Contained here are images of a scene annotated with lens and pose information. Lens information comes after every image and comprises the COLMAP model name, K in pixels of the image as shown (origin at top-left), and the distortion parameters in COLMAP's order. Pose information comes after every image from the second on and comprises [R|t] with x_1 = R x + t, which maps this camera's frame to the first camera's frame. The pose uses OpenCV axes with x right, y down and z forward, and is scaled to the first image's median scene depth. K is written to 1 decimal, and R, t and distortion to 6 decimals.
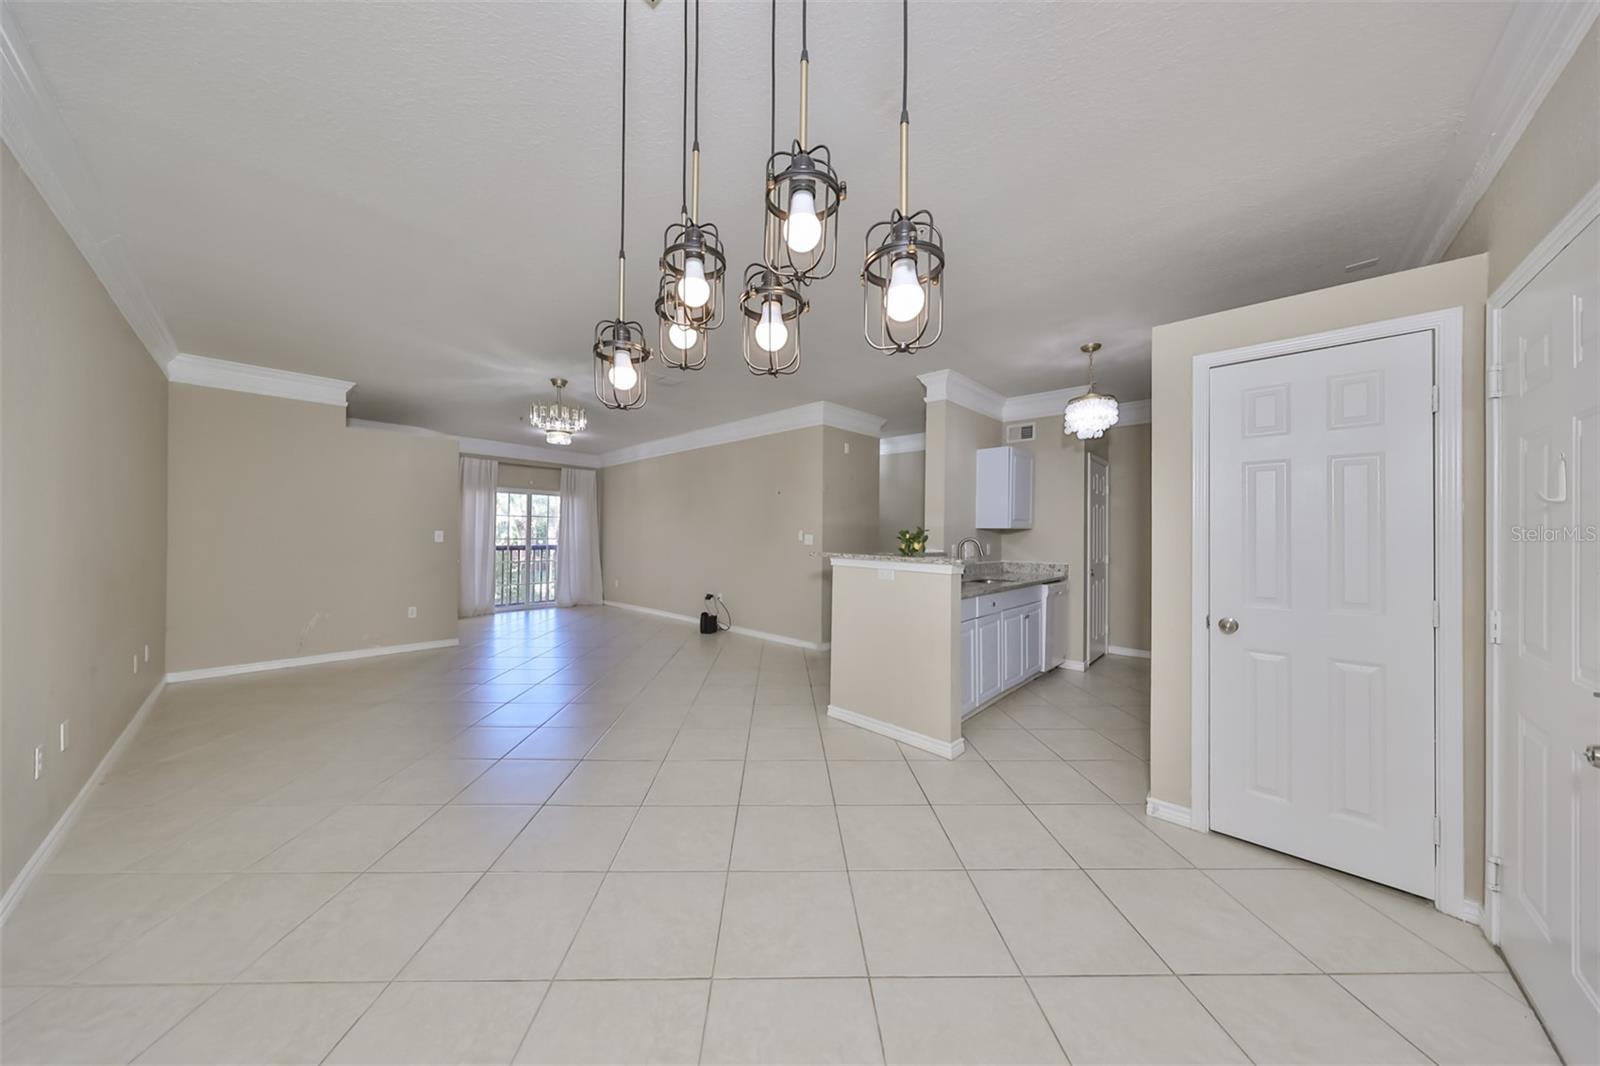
lens RADIAL K [[498.9, 0, 798.4], [0, 498.9, 530.5], [0, 0, 1]] dist [0.000034, 0.000001]
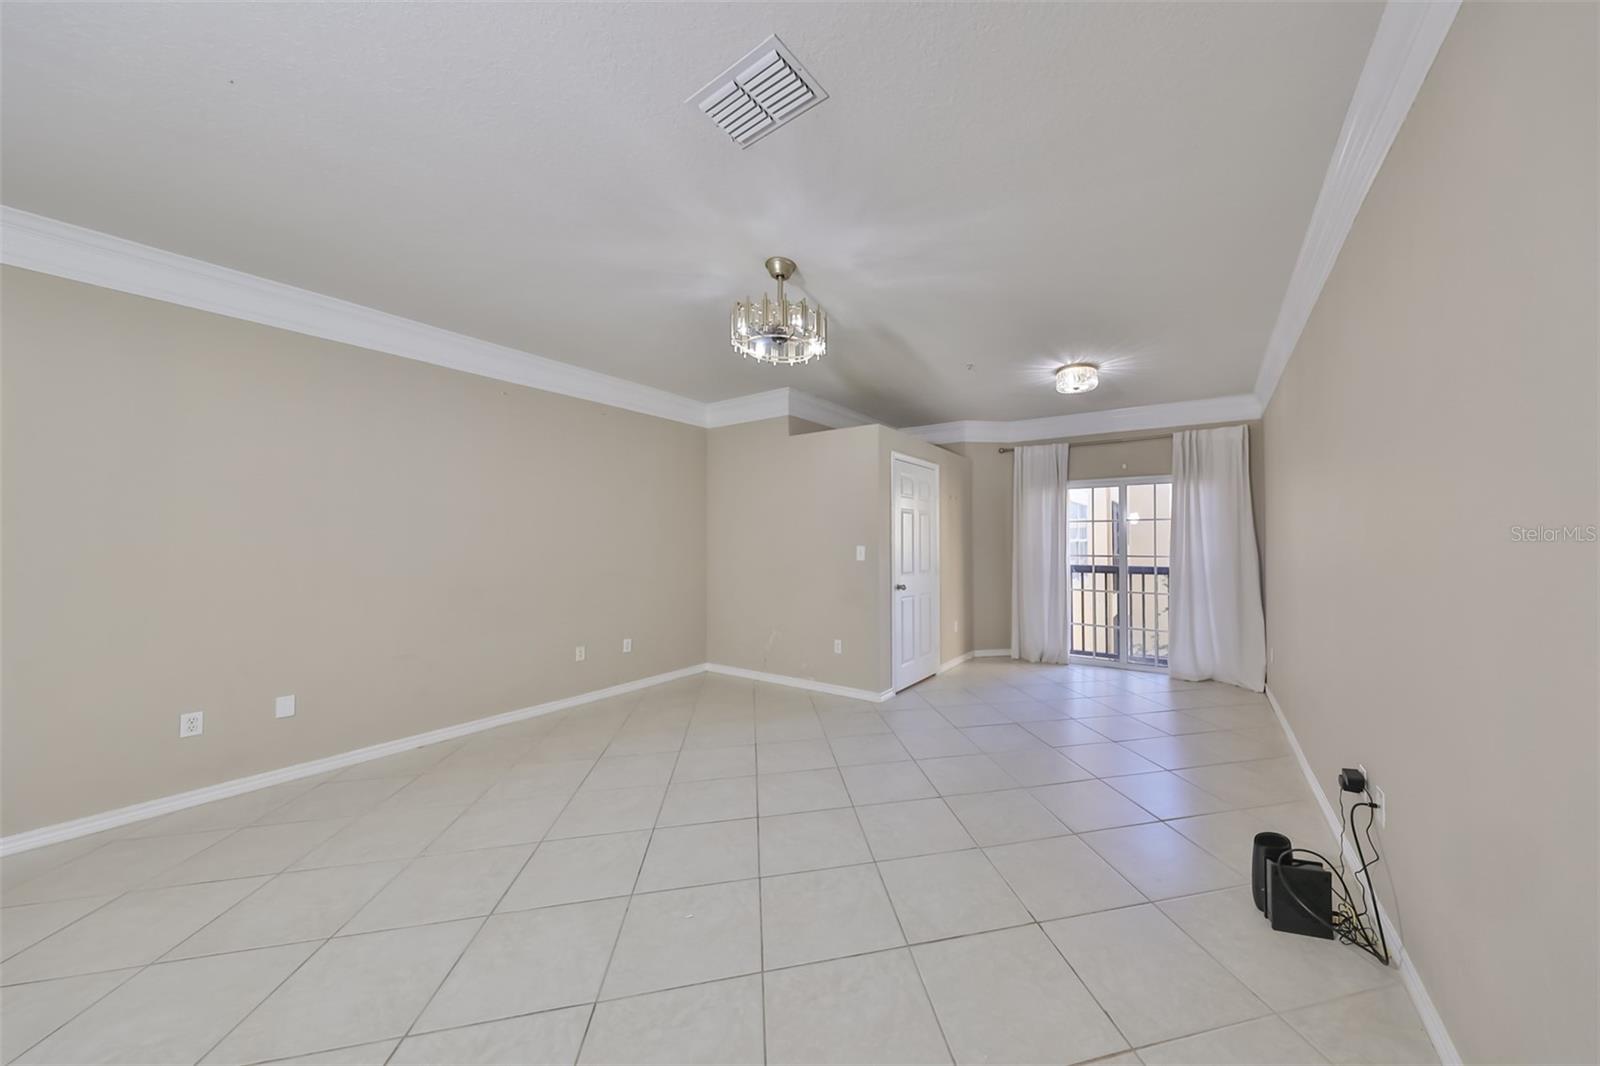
lens RADIAL K [[498.9, 0, 798.4], [0, 498.9, 530.5], [0, 0, 1]] dist [0.000034, 0.000001]
pose [[0.192694, -0.027249, -0.980880, 0.004145], [0.008854, 0.999622, -0.026030, -0.002549], [0.981219, -0.003669, 0.192863, 0.478253]]
